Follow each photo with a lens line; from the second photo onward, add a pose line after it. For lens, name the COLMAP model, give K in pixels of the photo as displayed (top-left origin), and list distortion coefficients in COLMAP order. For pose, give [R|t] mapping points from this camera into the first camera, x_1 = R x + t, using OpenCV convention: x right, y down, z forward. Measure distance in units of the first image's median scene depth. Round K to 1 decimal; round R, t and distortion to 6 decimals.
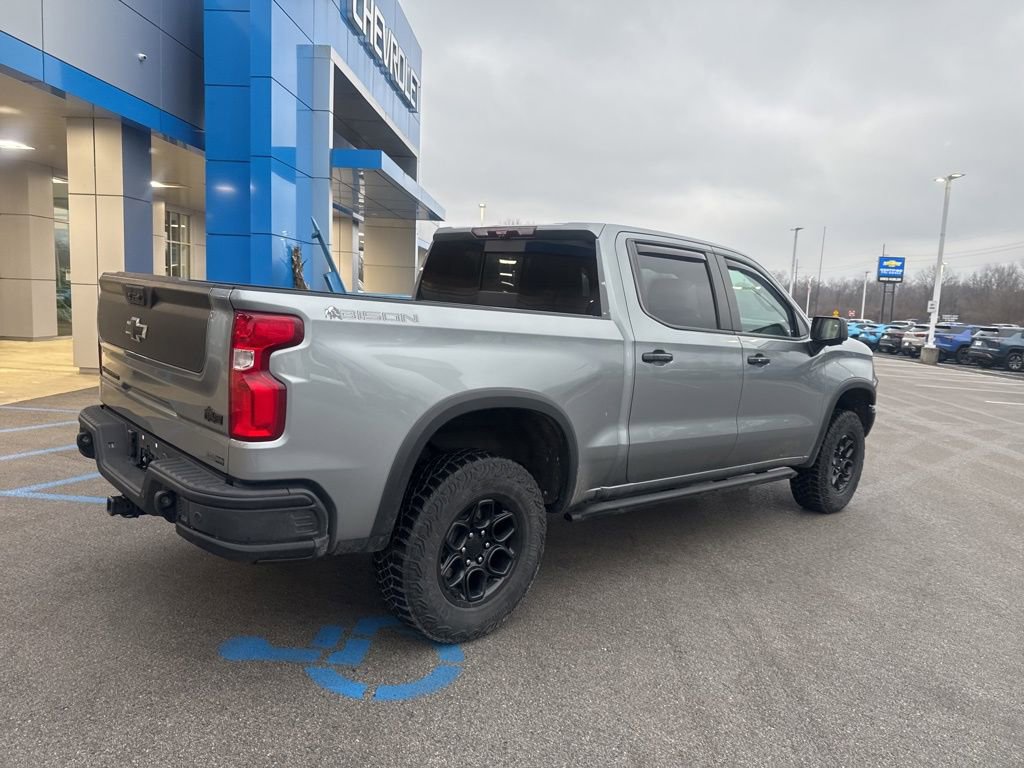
lens RADIAL K [[721.4, 0, 510.4], [0, 721.4, 378.1], [0, 0, 1]] dist [0.071697, -0.098016]
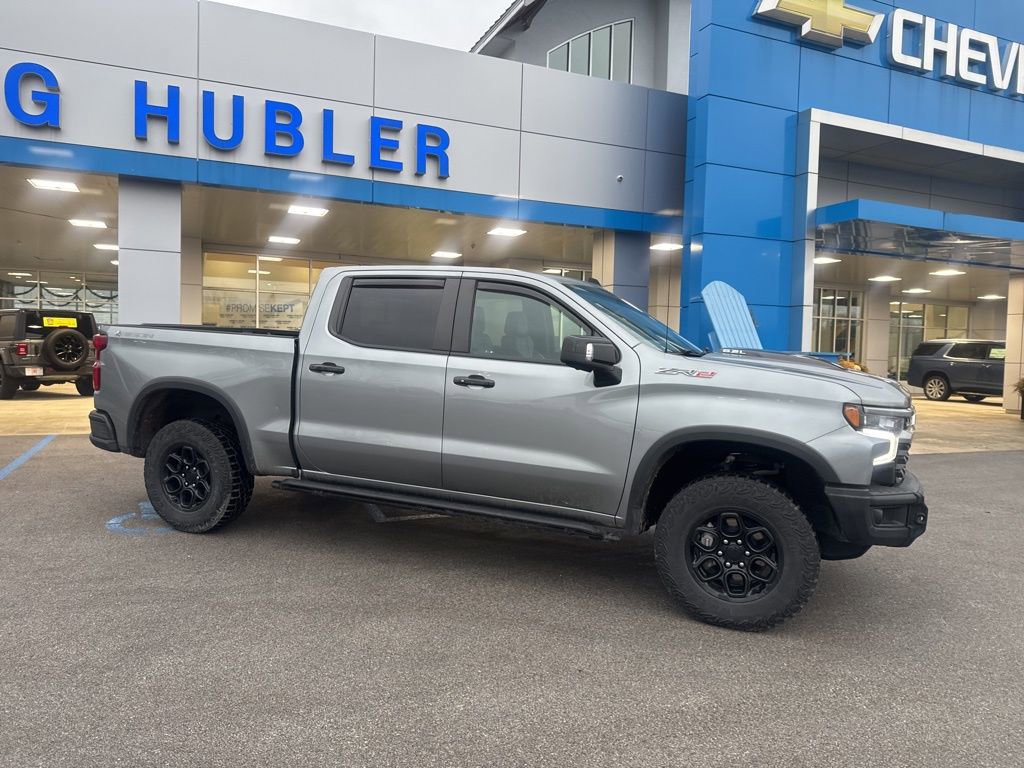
lens RADIAL K [[724.9, 0, 508.1], [0, 724.9, 381.9], [0, 0, 1]] dist [0.043751, -0.042116]
pose [[0.429332, 0.003870, -0.903139, 1.258211], [-0.108404, 0.992982, -0.047278, 0.015888], [0.896617, 0.118202, 0.426738, 0.655956]]
